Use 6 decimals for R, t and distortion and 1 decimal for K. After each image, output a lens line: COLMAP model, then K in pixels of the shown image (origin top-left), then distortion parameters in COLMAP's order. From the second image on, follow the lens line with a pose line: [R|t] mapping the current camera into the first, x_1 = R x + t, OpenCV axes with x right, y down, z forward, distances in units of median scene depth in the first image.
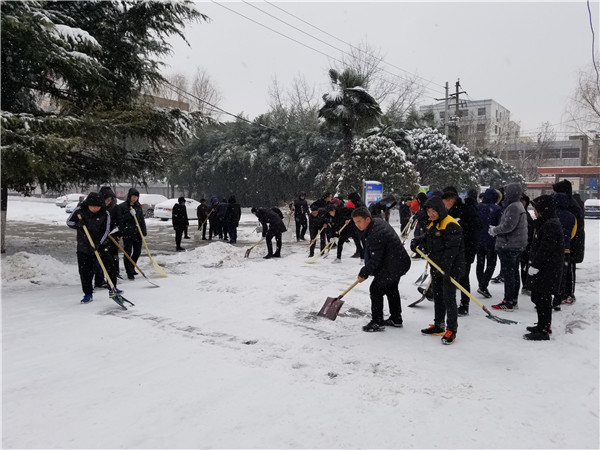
lens RADIAL K [[457.0, 0, 300.0], [0, 457.0, 225.0], [0, 0, 1]] dist [0.008754, -0.000412]
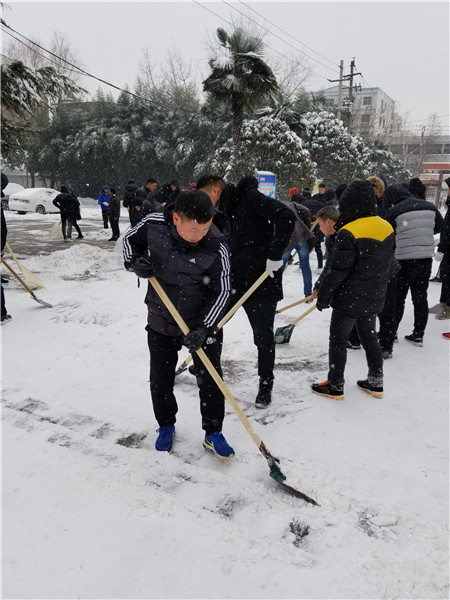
lens RADIAL K [[457.0, 0, 225.0], [0, 457.0, 300.0], [0, 0, 1]] dist [0.008754, -0.000412]
pose [[0.993875, -0.007657, 0.110247, -0.012781], [-0.011490, 0.985031, 0.171993, -0.003343], [-0.109913, -0.172206, 0.978910, 0.101232]]
